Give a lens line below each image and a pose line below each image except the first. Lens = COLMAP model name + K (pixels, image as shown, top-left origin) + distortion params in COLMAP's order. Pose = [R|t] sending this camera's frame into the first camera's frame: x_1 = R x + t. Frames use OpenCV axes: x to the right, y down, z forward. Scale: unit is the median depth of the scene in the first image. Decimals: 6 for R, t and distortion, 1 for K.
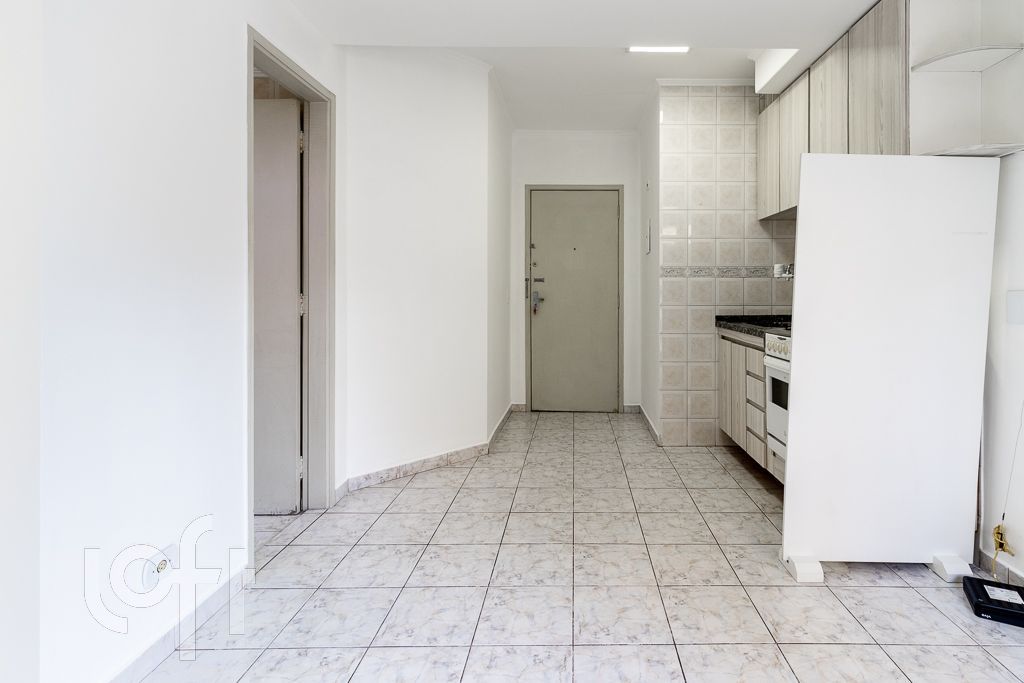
lens RADIAL K [[502.3, 0, 576.4], [0, 502.3, 288.1], [0, 0, 1]] dist [0.022104, -0.009289]
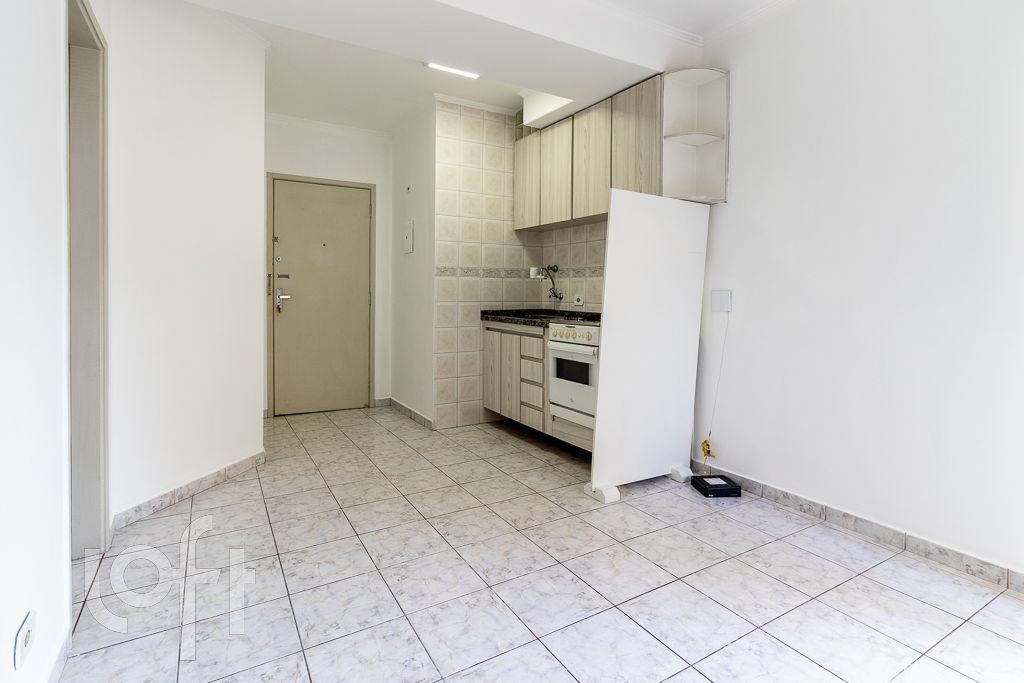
lens RADIAL K [[487.7, 0, 510.3], [0, 487.7, 297.3], [0, 0, 1]] dist [0.004535, 0.001187]
pose [[0.873265, -0.004023, 0.487228, -0.265535], [-0.008466, 0.999690, 0.023428, -0.003053], [-0.487171, -0.024584, 0.872960, -0.006763]]
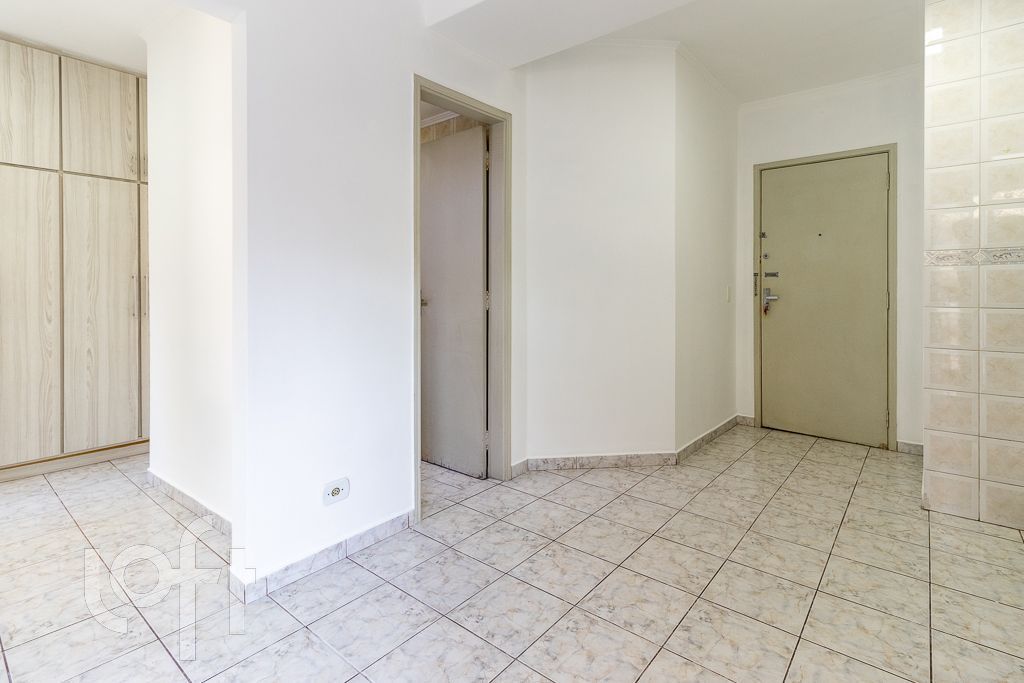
lens RADIAL K [[487.7, 0, 510.3], [0, 487.7, 297.3], [0, 0, 1]] dist [0.004535, 0.001187]
pose [[0.774579, 0.005251, -0.632455, 0.188653], [0.011311, 0.999691, 0.022152, -0.002120], [0.632376, -0.024312, 0.774280, 0.147261]]
